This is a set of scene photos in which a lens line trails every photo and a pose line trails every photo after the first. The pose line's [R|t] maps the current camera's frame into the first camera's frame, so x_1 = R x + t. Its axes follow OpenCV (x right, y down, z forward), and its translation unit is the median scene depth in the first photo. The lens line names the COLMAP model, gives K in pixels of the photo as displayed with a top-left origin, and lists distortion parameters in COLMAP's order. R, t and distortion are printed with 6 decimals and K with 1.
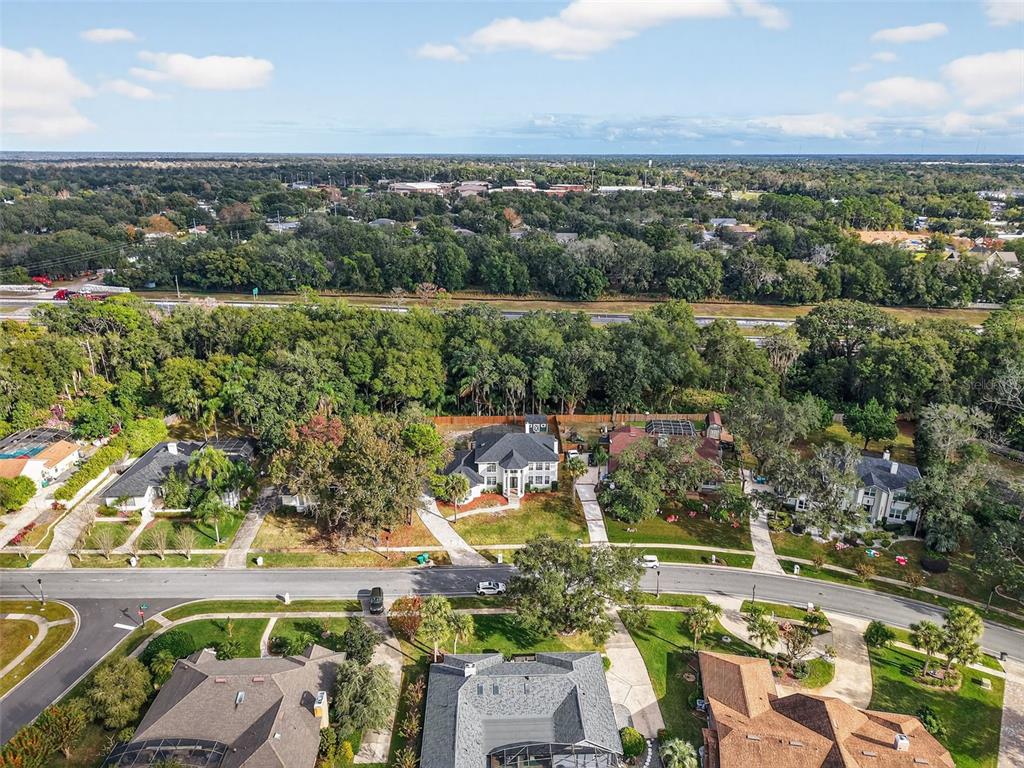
lens RADIAL K [[695.2, 0, 512.9], [0, 695.2, 380.7], [0, 0, 1]] dist [0.001179, -0.018923]
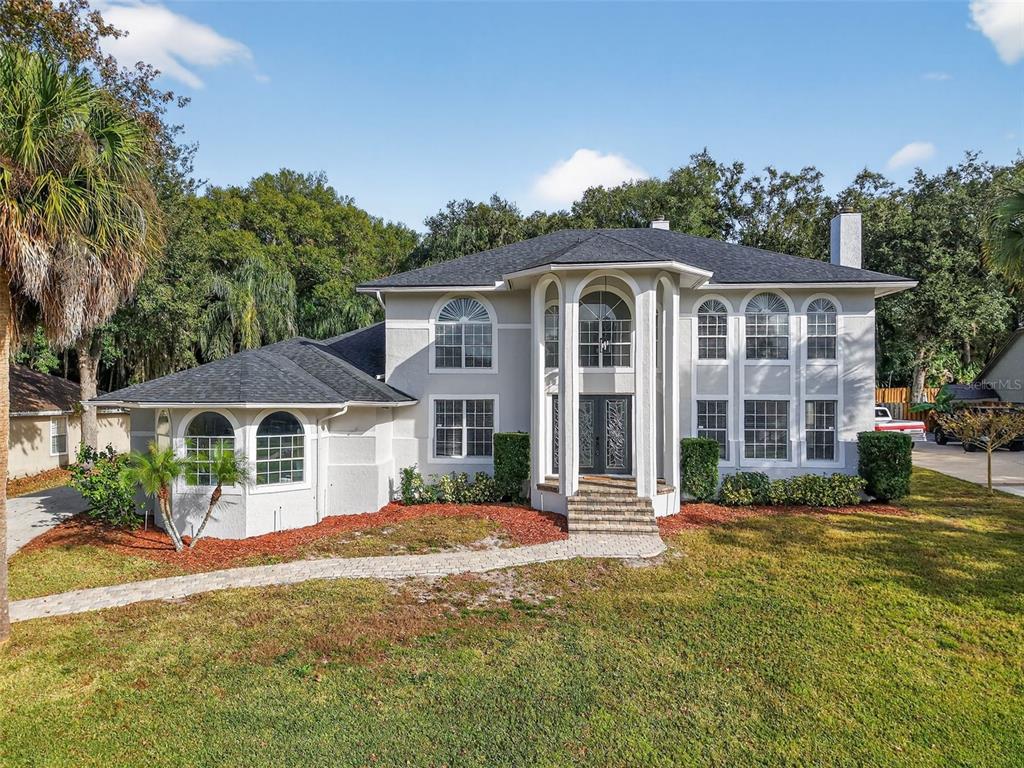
lens RADIAL K [[695.2, 0, 495.5], [0, 695.2, 387.5], [0, 0, 1]] dist [0.001179, -0.018923]
pose [[0.993207, -0.008905, -0.116016, -0.004830], [-0.029943, 0.943926, -0.328796, 0.188394], [0.112438, 0.330036, 0.937248, 0.852747]]
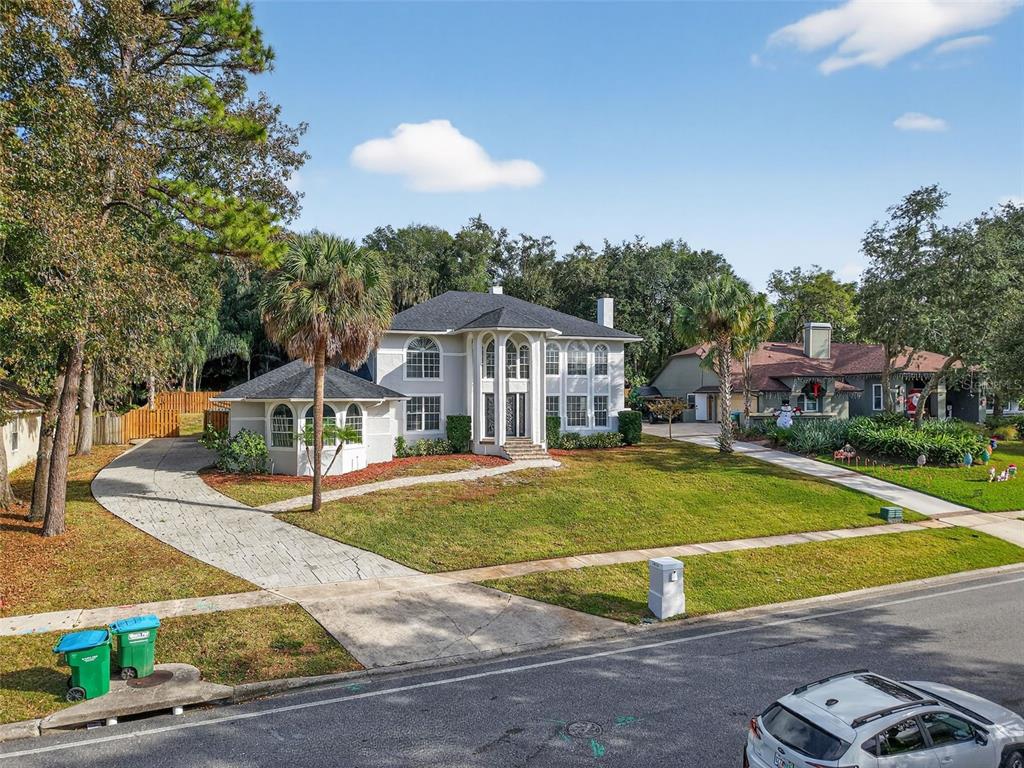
lens RADIAL K [[695.2, 0, 514.8], [0, 695.2, 381.2], [0, 0, 1]] dist [0.001179, -0.018923]
pose [[0.940239, -0.005057, 0.340479, -0.090613], [0.119412, 0.941289, -0.315778, 0.224028], [-0.318892, 0.337564, 0.885640, 0.745961]]
